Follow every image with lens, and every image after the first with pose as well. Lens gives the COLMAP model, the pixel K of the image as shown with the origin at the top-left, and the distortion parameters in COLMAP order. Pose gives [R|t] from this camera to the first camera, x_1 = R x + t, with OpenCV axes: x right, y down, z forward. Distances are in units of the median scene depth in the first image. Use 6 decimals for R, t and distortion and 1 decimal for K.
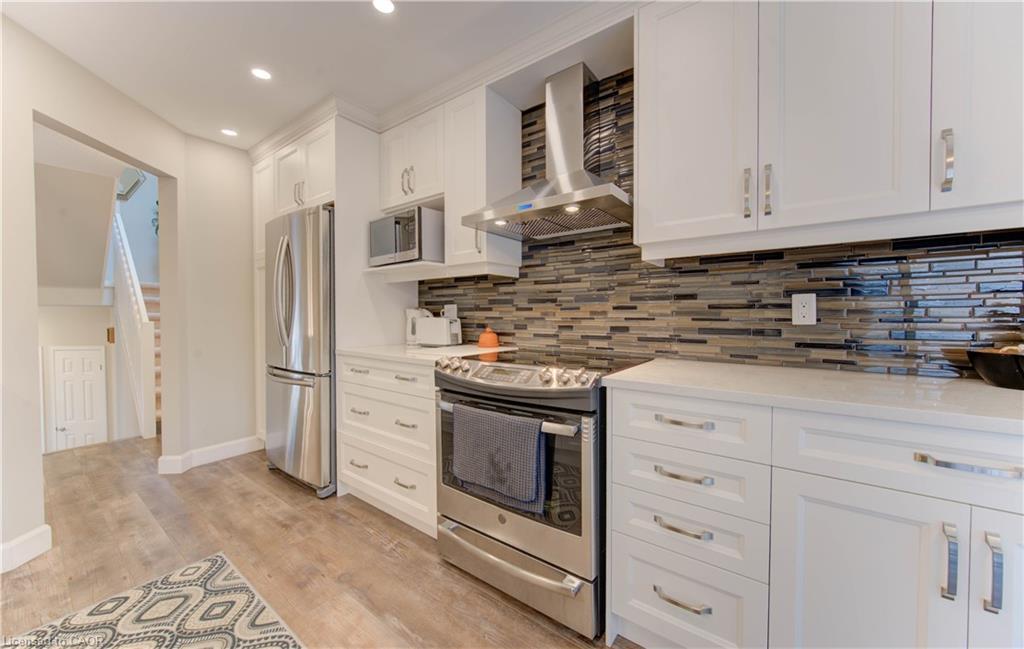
lens RADIAL K [[378.4, 0, 504.0], [0, 378.4, 322.8], [0, 0, 1]] dist [-0.004642, -0.000944]
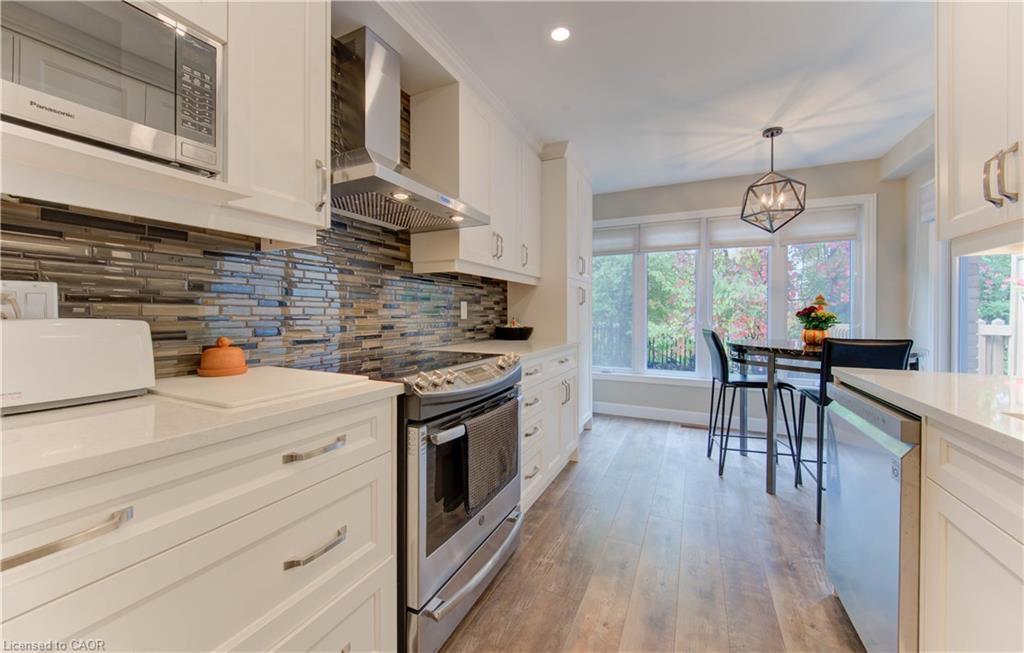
lens RADIAL K [[387.3, 0, 516.6], [0, 387.3, 311.9], [0, 0, 1]] dist [-0.010401, -0.001803]
pose [[-0.217797, 0.001596, 0.975993, -0.787702], [0.014197, 0.999898, 0.001533, -0.020283], [-0.975891, 0.014190, -0.217797, 0.875505]]
